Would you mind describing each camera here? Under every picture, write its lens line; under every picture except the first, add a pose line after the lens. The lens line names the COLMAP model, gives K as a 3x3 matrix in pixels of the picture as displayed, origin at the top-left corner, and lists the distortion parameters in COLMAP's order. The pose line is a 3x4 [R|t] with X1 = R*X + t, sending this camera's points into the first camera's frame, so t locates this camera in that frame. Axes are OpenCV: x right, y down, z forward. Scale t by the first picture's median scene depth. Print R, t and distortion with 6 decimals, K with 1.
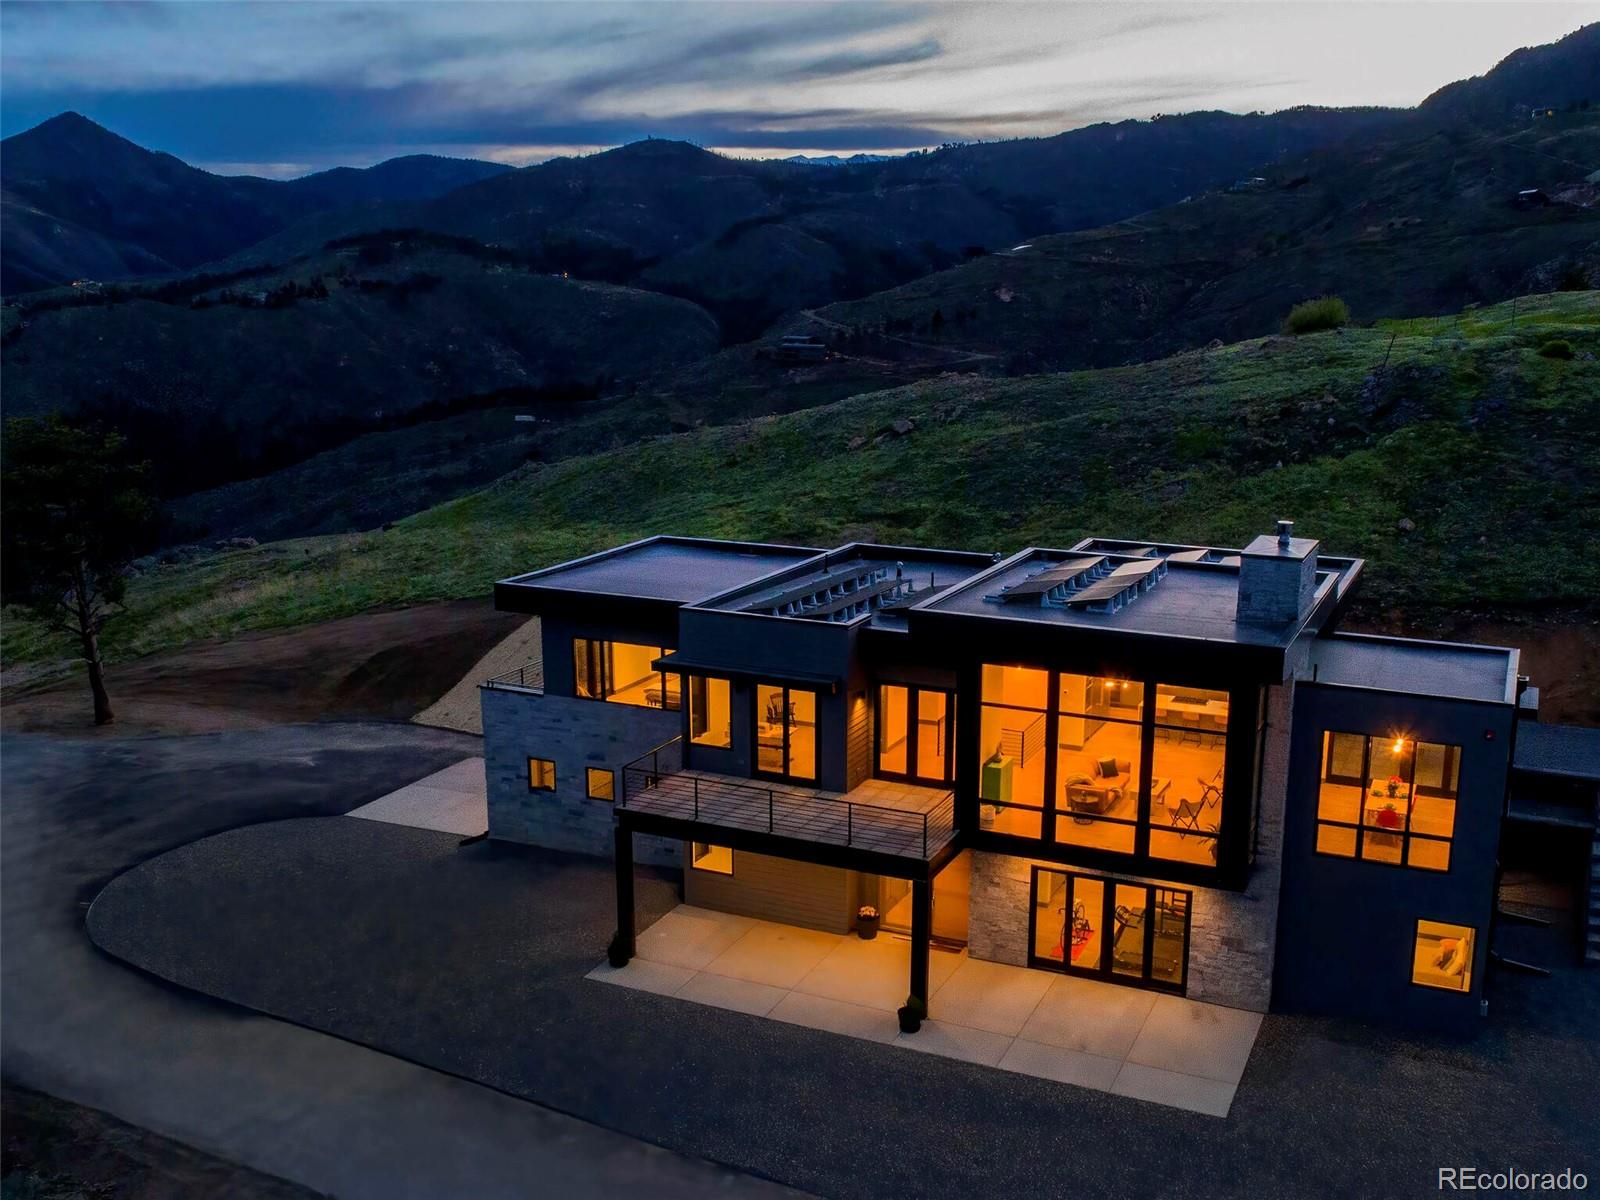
lens RADIAL K [[1599.6, 0, 800.0], [0, 1599.6, 600.0], [0, 0, 1]] dist [-0.015109, 0.011236]
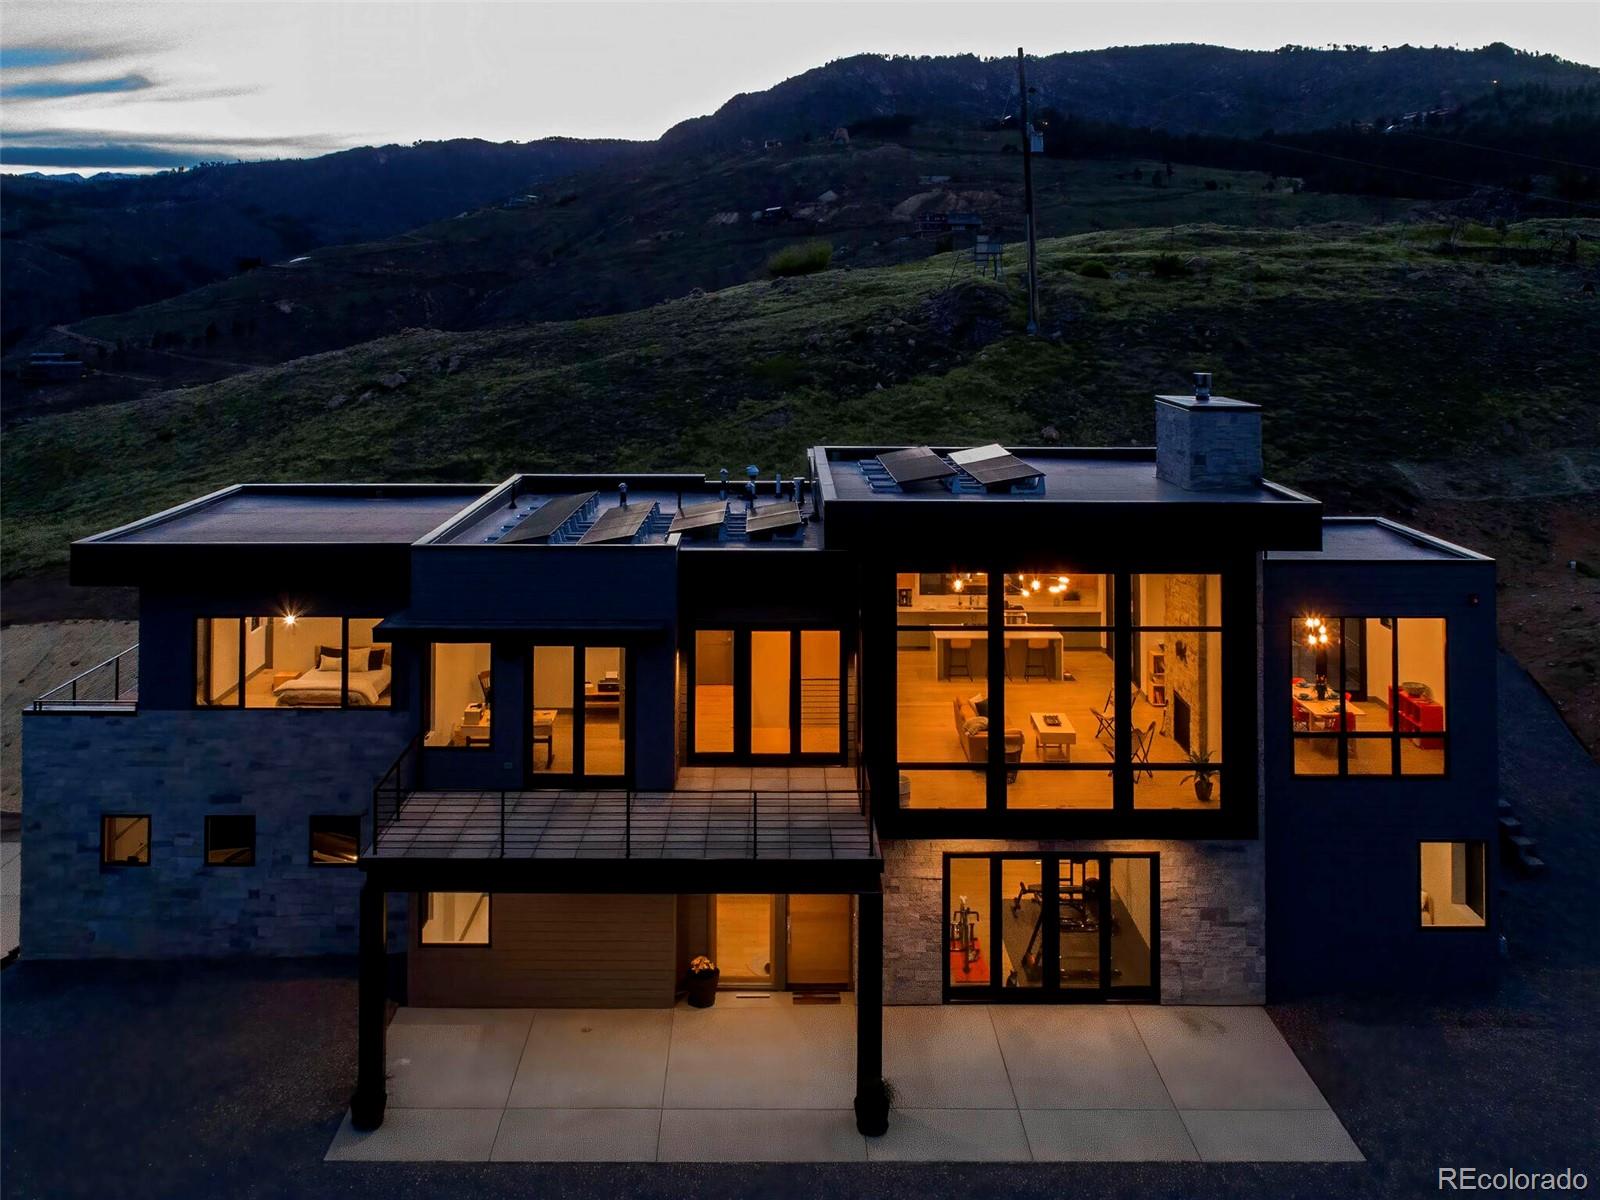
lens RADIAL K [[1493.6, 0, 800.0], [0, 1493.6, 600.0], [0, 0, 1]] dist [0.014052, -0.006560]
pose [[0.900595, -0.089167, 0.425415, -0.129734], [0.087829, 0.995875, 0.022802, 0.016501], [-0.425693, 0.016828, 0.904711, 0.233939]]
